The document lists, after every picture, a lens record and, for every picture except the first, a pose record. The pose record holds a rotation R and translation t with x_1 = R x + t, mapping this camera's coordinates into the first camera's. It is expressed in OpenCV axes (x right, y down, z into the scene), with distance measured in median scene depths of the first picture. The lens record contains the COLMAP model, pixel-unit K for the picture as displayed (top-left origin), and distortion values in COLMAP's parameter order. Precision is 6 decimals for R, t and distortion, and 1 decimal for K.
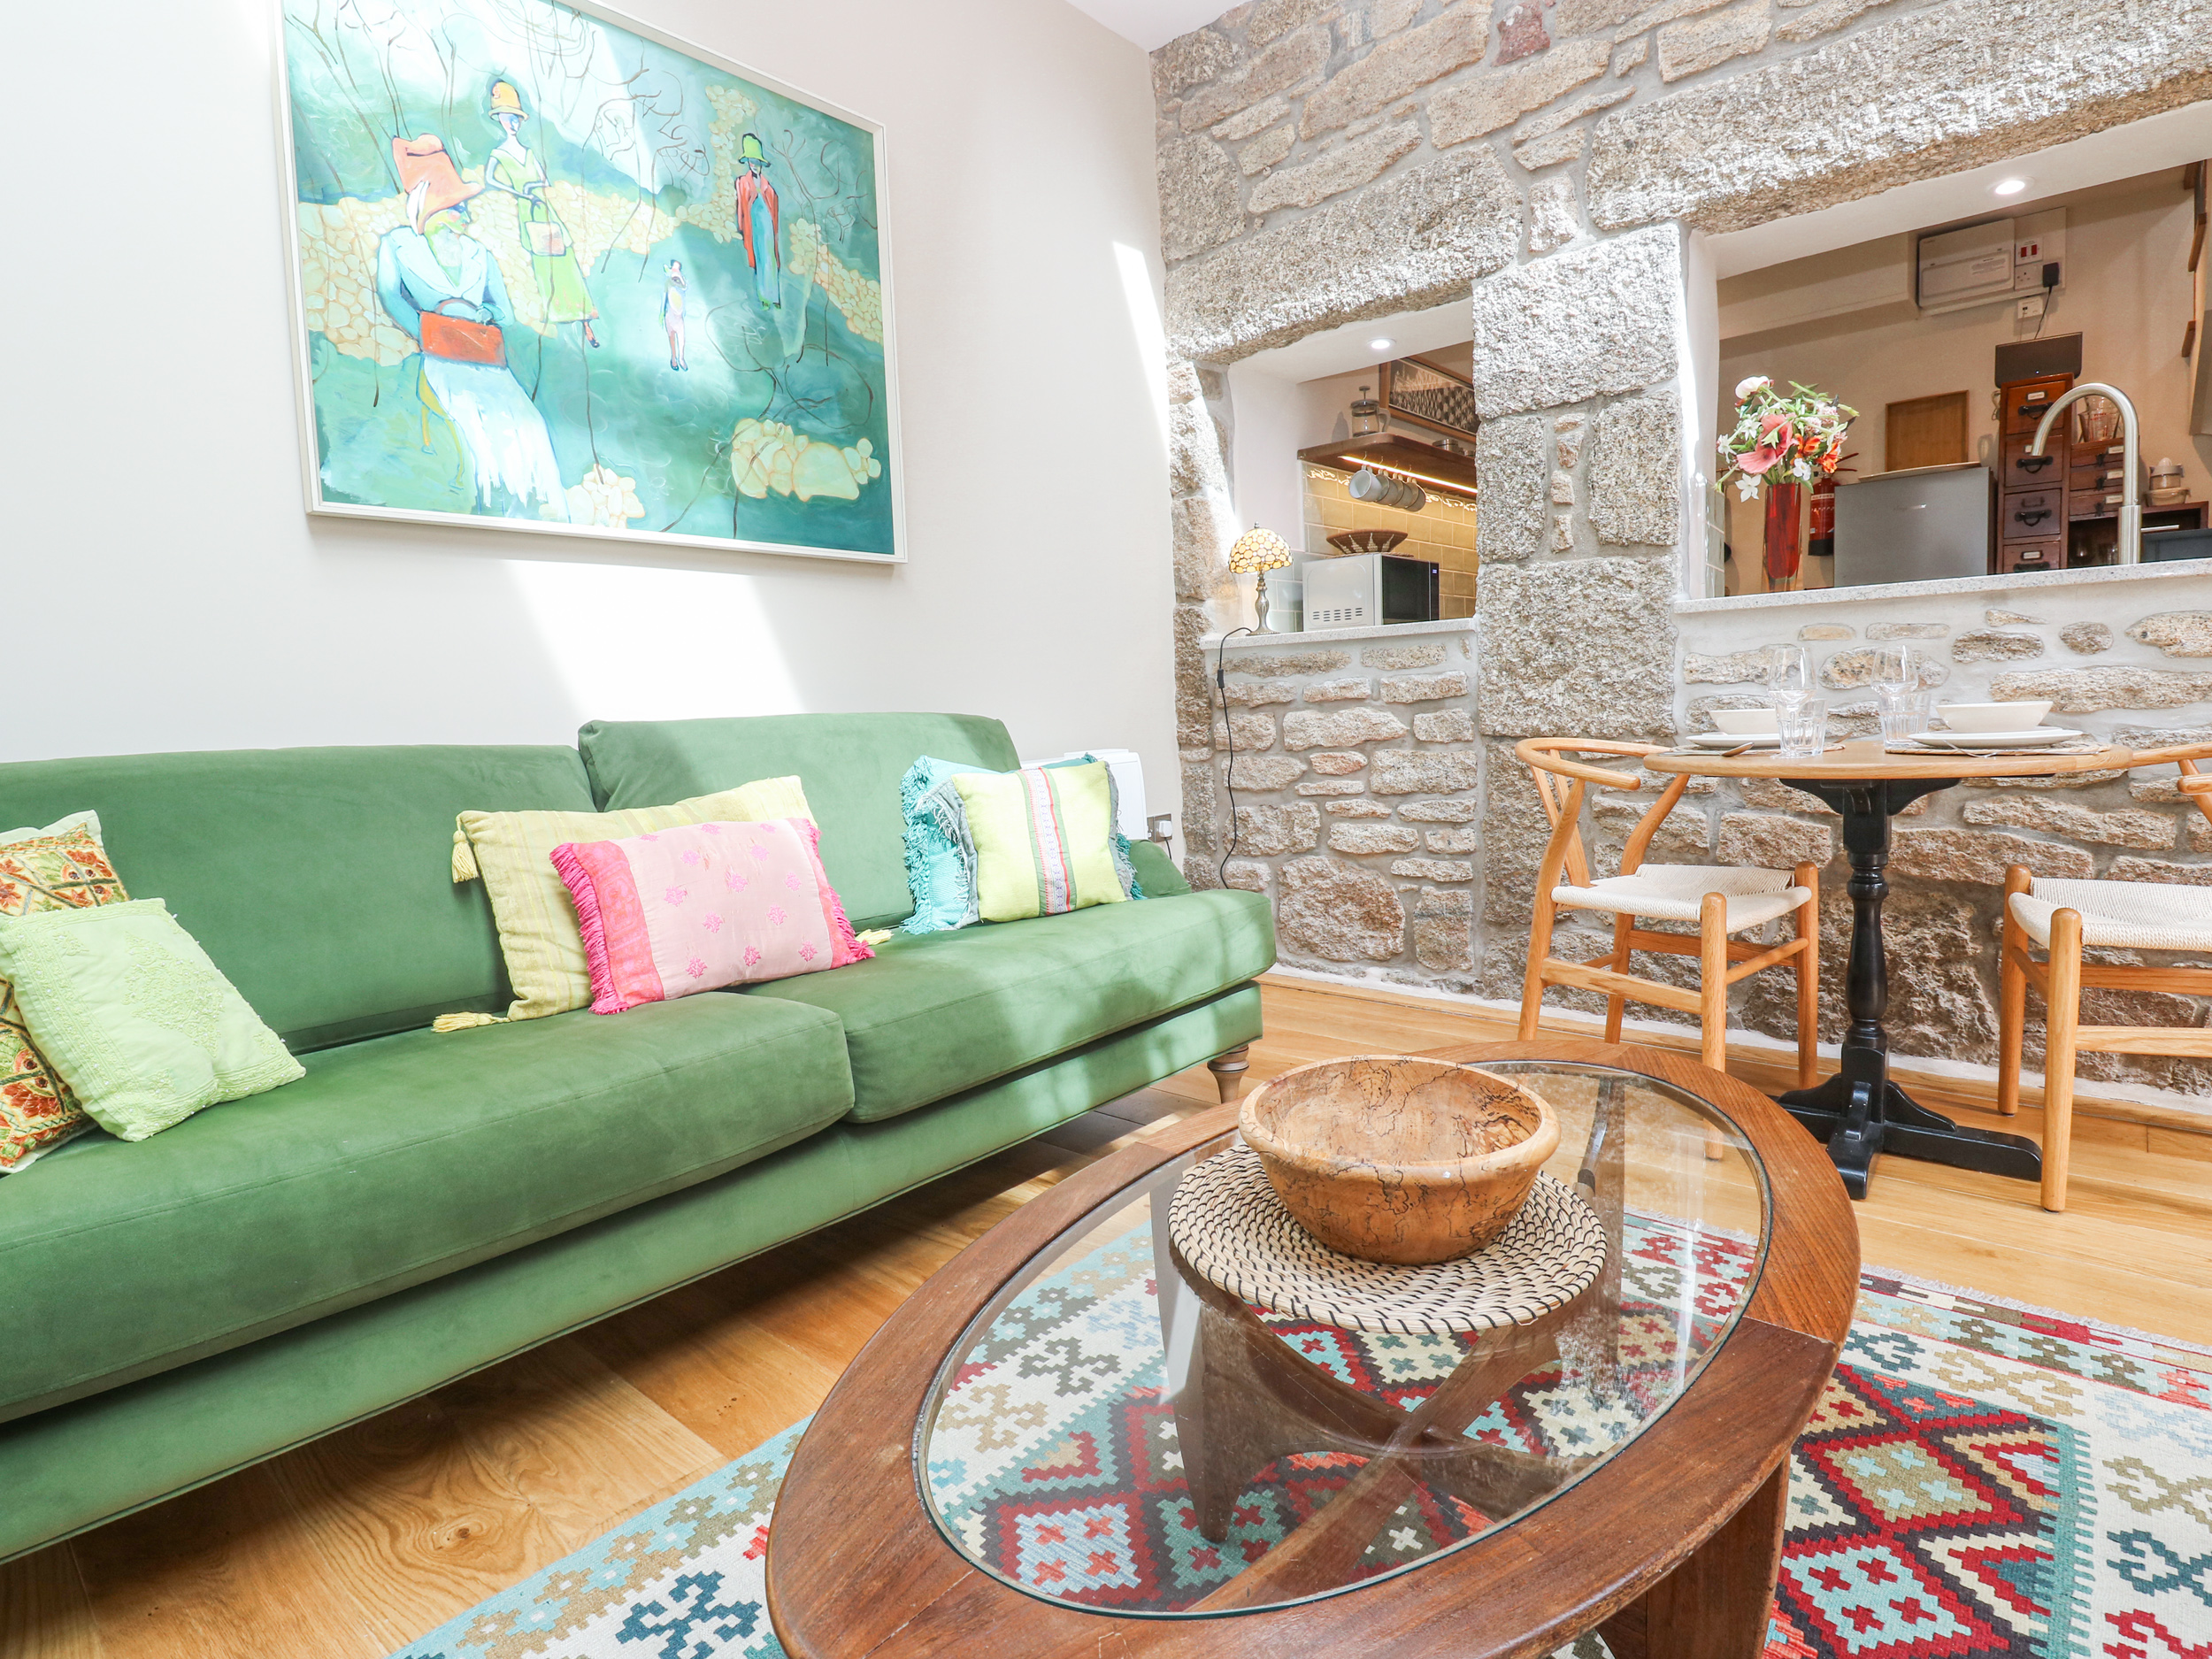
lens RADIAL K [[1145.0, 0, 1111.3], [0, 1145.0, 829.6], [0, 0, 1]] dist [-0.017666, -0.005515]
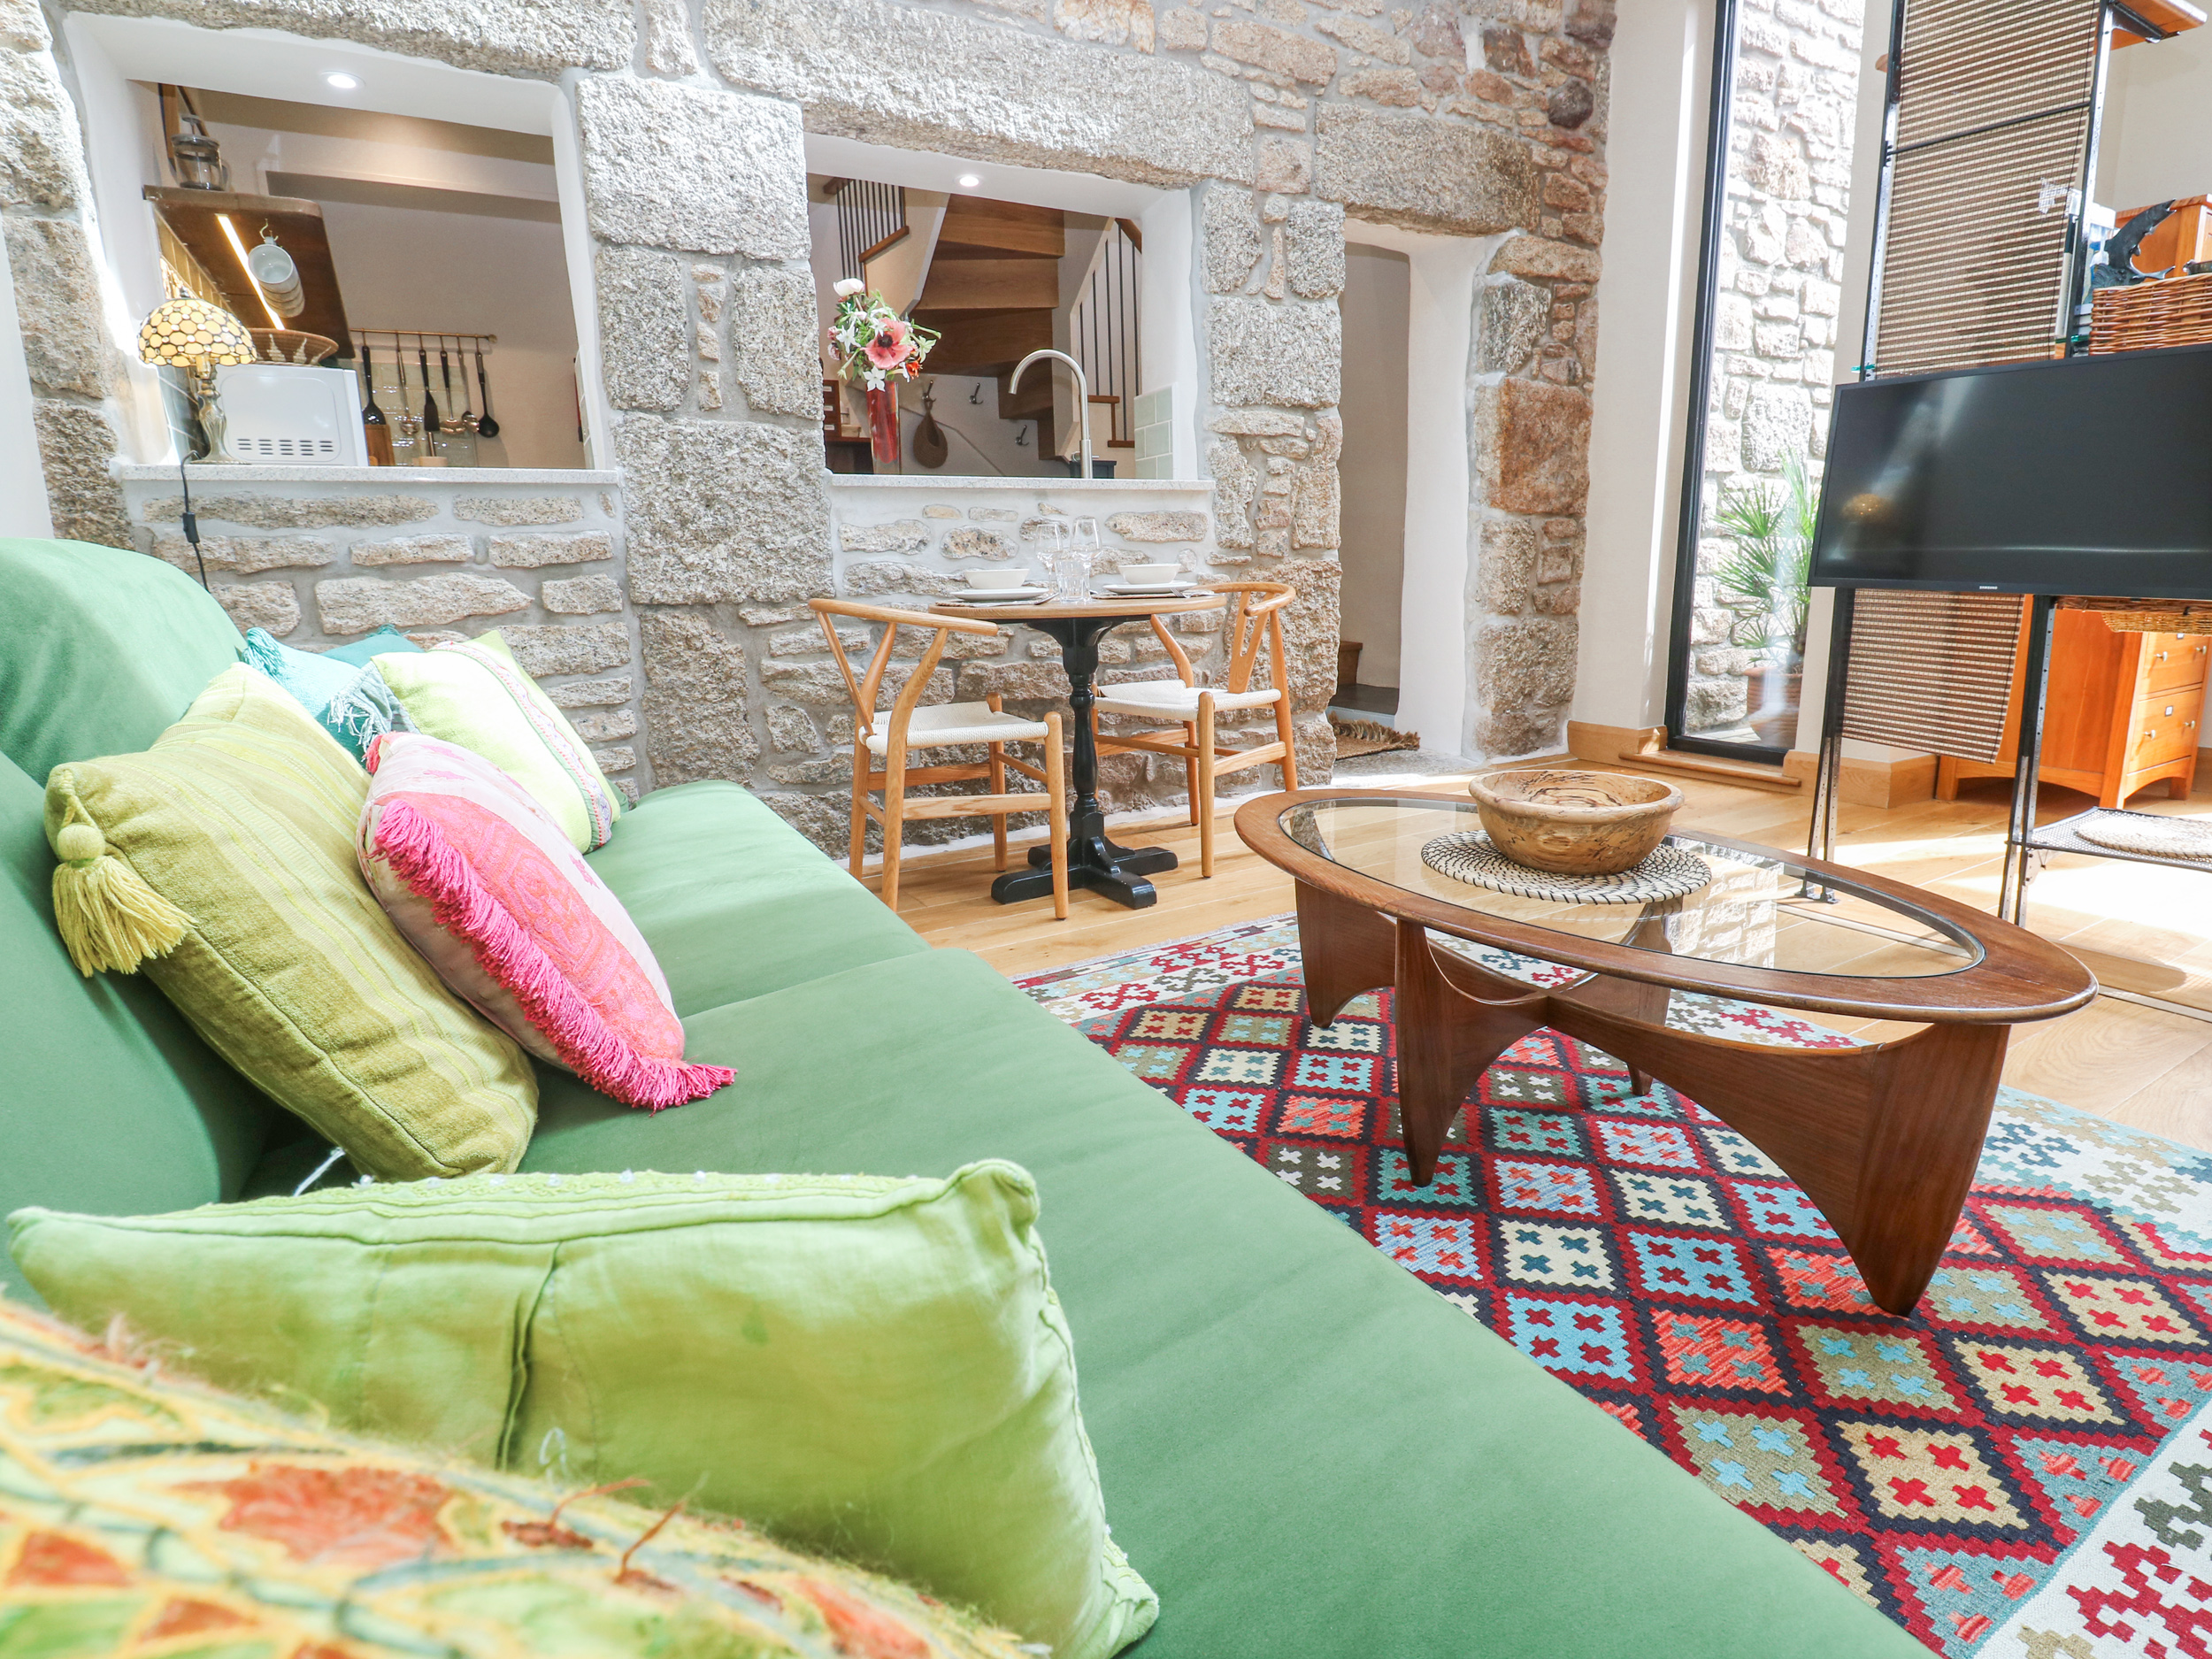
lens RADIAL K [[1145.0, 0, 1115.5], [0, 1145.0, 813.1], [0, 0, 1]] dist [-0.017666, -0.005515]
pose [[0.283126, -0.178390, 0.942346, -0.476154], [0.108752, 0.982184, 0.153257, -0.017943], [-0.952897, 0.059091, 0.297482, 0.399607]]
